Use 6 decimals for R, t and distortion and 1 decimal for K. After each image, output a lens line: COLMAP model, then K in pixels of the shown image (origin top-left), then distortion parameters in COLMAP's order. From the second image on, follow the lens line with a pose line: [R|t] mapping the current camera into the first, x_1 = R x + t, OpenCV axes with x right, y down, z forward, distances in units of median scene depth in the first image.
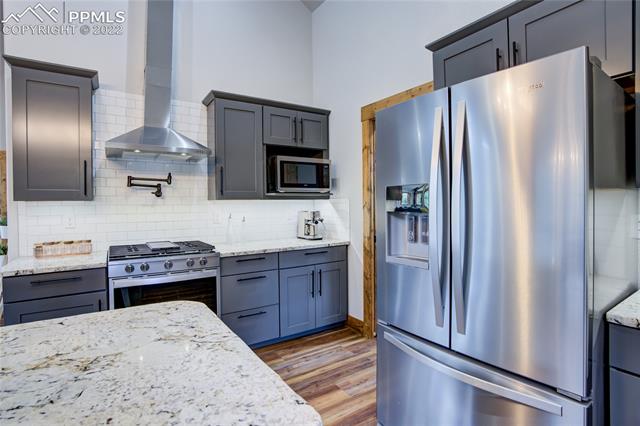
lens RADIAL K [[318.5, 0, 311.3], [0, 318.5, 201.1], [0, 0, 1]] dist [-0.021884, 0.001036]
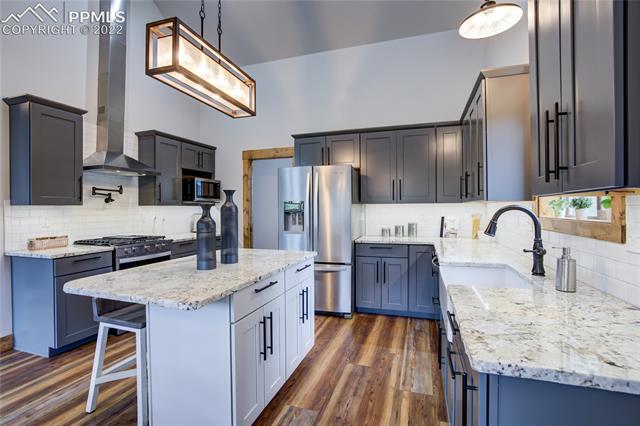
lens RADIAL K [[318.5, 0, 318.8], [0, 318.5, 210.8], [0, 0, 1]] dist [-0.021884, 0.001036]
pose [[0.769144, 0.001258, 0.639074, -0.652720], [-0.008292, 0.999934, 0.008012, 0.001995], [-0.639021, -0.011462, 0.769104, -0.586787]]
